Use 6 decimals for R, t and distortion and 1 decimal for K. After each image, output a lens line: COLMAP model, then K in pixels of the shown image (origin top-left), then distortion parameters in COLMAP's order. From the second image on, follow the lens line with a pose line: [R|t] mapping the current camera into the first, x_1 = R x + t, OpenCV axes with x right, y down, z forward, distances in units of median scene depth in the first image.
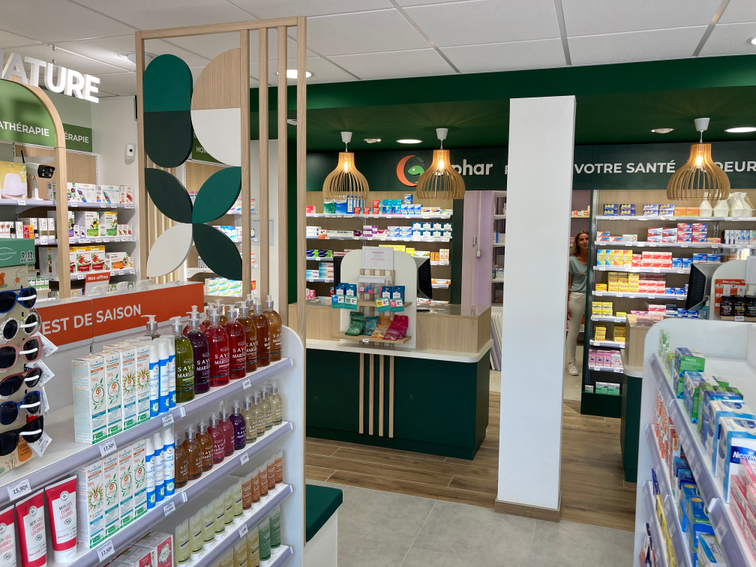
lens RADIAL K [[621.7, 0, 378.0], [0, 621.7, 283.5], [0, 0, 1]] dist [0.004171, -0.006752]
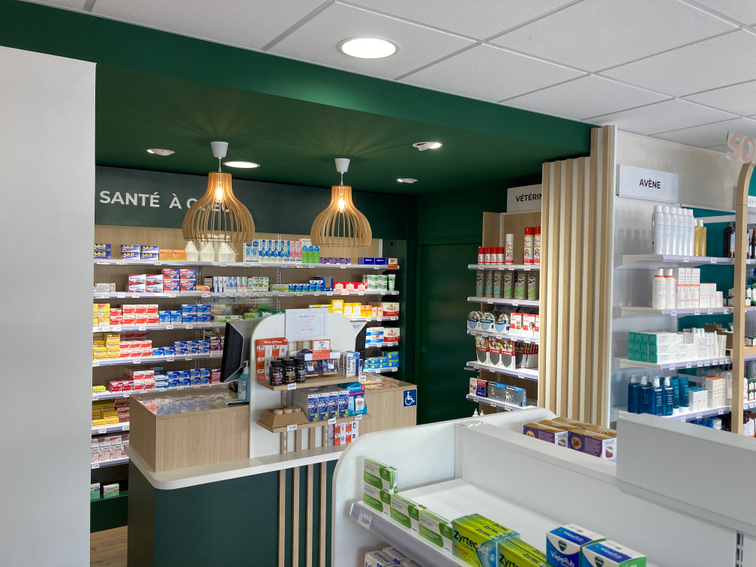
lens RADIAL K [[621.7, 0, 378.0], [0, 621.7, 283.5], [0, 0, 1]] dist [0.004171, -0.006752]
pose [[0.602681, -0.018671, 0.797764, -0.004771], [0.070543, 0.997059, -0.029957, -0.033394], [-0.794858, 0.074331, 0.602226, 0.284275]]
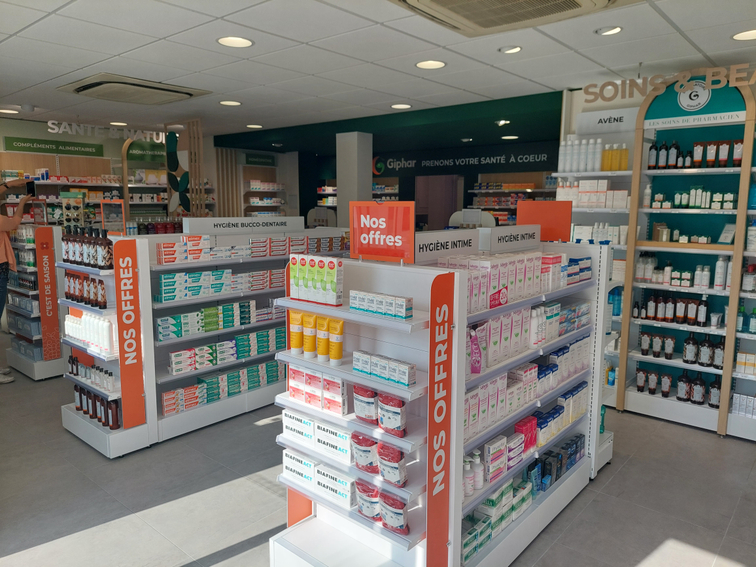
lens RADIAL K [[546.8, 0, 378.0], [0, 546.8, 283.5], [0, 0, 1]] dist [0.005802, -0.000772]
pose [[0.930840, 0.047895, -0.362276, 0.700464], [-0.031958, 0.998245, 0.049860, 0.078655], [0.364028, -0.034834, 0.930736, -0.475307]]
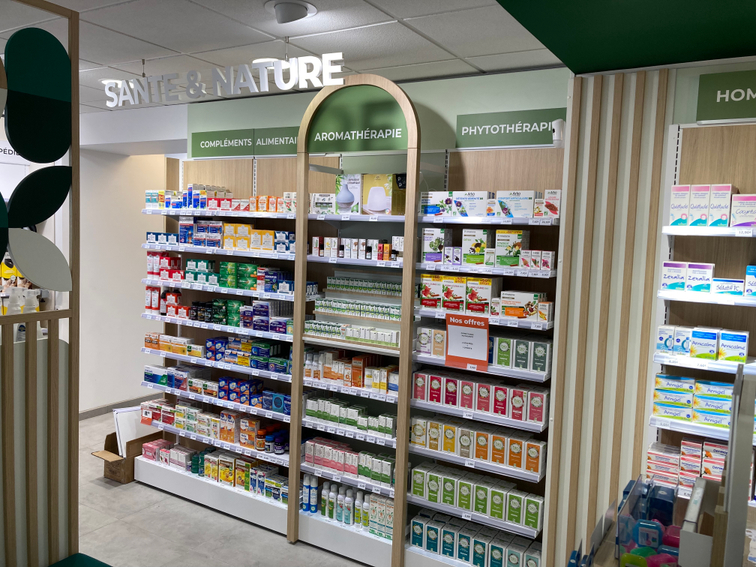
lens RADIAL K [[621.7, 0, 378.0], [0, 621.7, 283.5], [0, 0, 1]] dist [0.004171, -0.006752]
pose [[-0.197429, 0.056478, -0.978689, 0.202498], [-0.142339, 0.986108, 0.085620, -0.076141], [0.969929, 0.156209, -0.186647, 0.789883]]
